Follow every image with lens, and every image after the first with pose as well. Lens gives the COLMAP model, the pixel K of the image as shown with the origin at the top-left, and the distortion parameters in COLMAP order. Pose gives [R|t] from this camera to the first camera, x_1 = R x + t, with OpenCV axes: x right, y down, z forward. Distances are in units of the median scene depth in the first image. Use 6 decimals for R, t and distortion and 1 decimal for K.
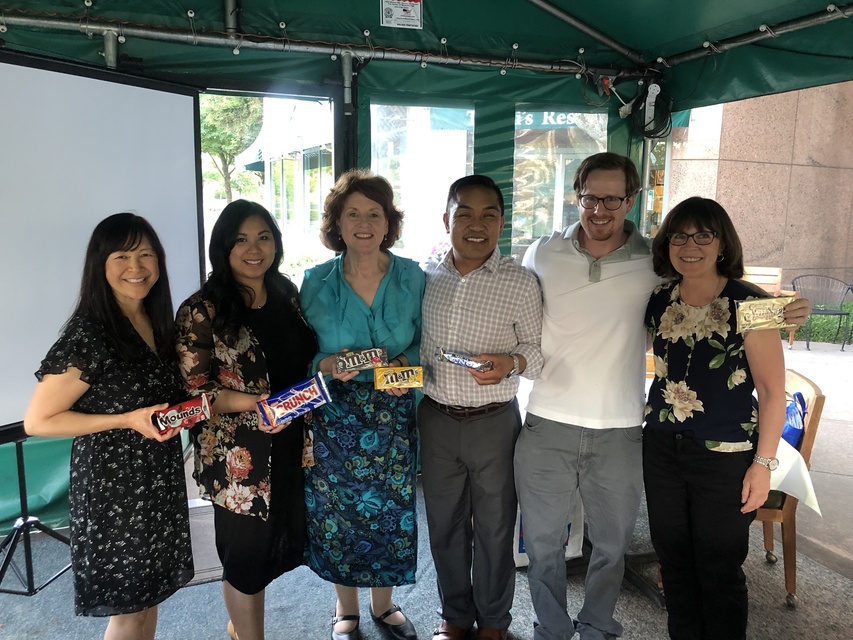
lens RADIAL K [[714.7, 0, 437.2], [0, 714.7, 325.8], [0, 0, 1]] dist [0.012143, 0.005397]
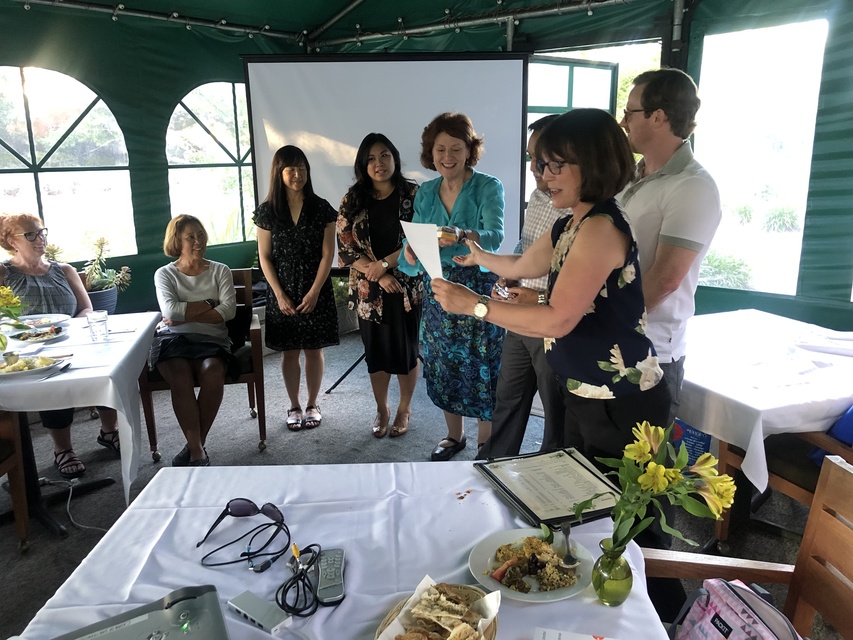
lens RADIAL K [[712.6, 0, 423.9], [0, 712.6, 309.2], [0, 0, 1]] dist [0.013859, 0.002223]
pose [[0.472155, 0.175519, -0.863865, 0.707324], [-0.125959, 0.983354, 0.130952, -0.004288], [0.872470, 0.046982, 0.486404, 0.163305]]
